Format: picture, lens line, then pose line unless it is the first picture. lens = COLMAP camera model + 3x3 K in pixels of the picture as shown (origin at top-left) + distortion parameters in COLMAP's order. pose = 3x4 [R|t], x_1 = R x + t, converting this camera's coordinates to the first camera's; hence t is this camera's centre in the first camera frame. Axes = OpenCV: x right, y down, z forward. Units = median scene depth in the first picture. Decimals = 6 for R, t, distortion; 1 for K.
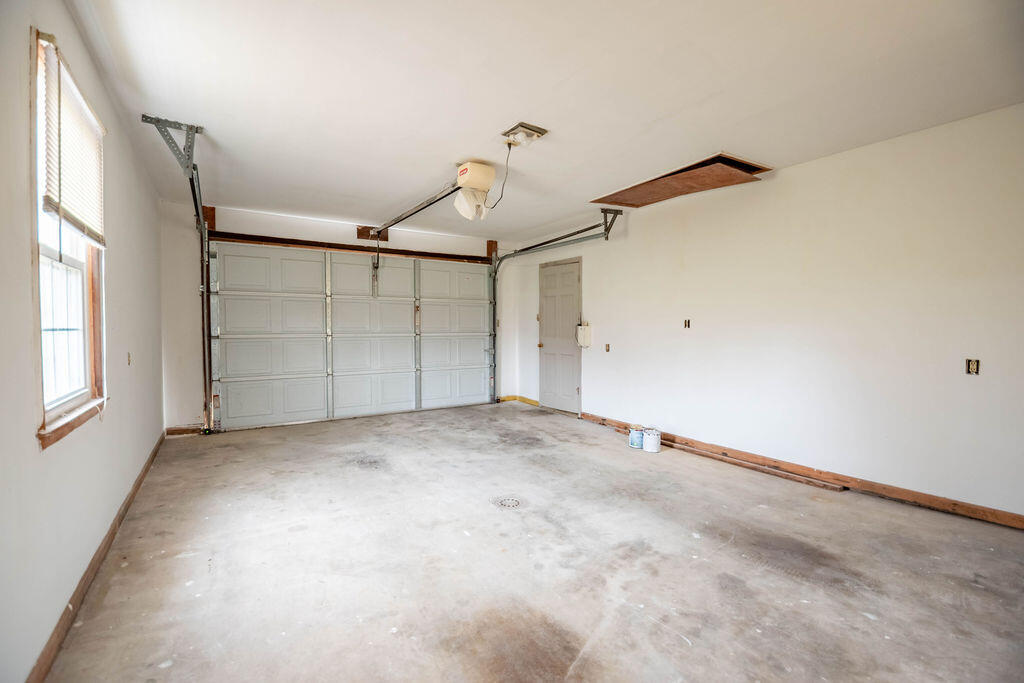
lens RADIAL K [[455.5, 0, 509.3], [0, 455.5, 342.6], [0, 0, 1]] dist [0.004150, 0.000057]
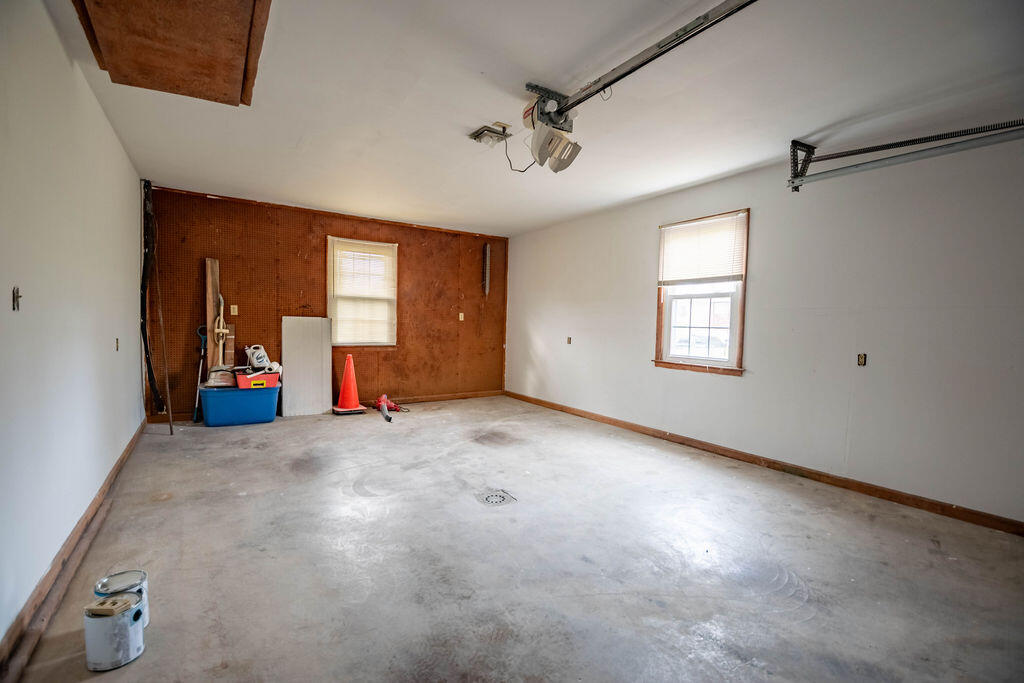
lens RADIAL K [[455.5, 0, 509.3], [0, 455.5, 342.6], [0, 0, 1]] dist [0.004150, 0.000057]
pose [[-0.999639, -0.023965, -0.012142, -0.011266], [-0.024819, 0.996813, 0.075820, -0.077160], [0.010286, 0.076094, -0.997048, 2.452253]]
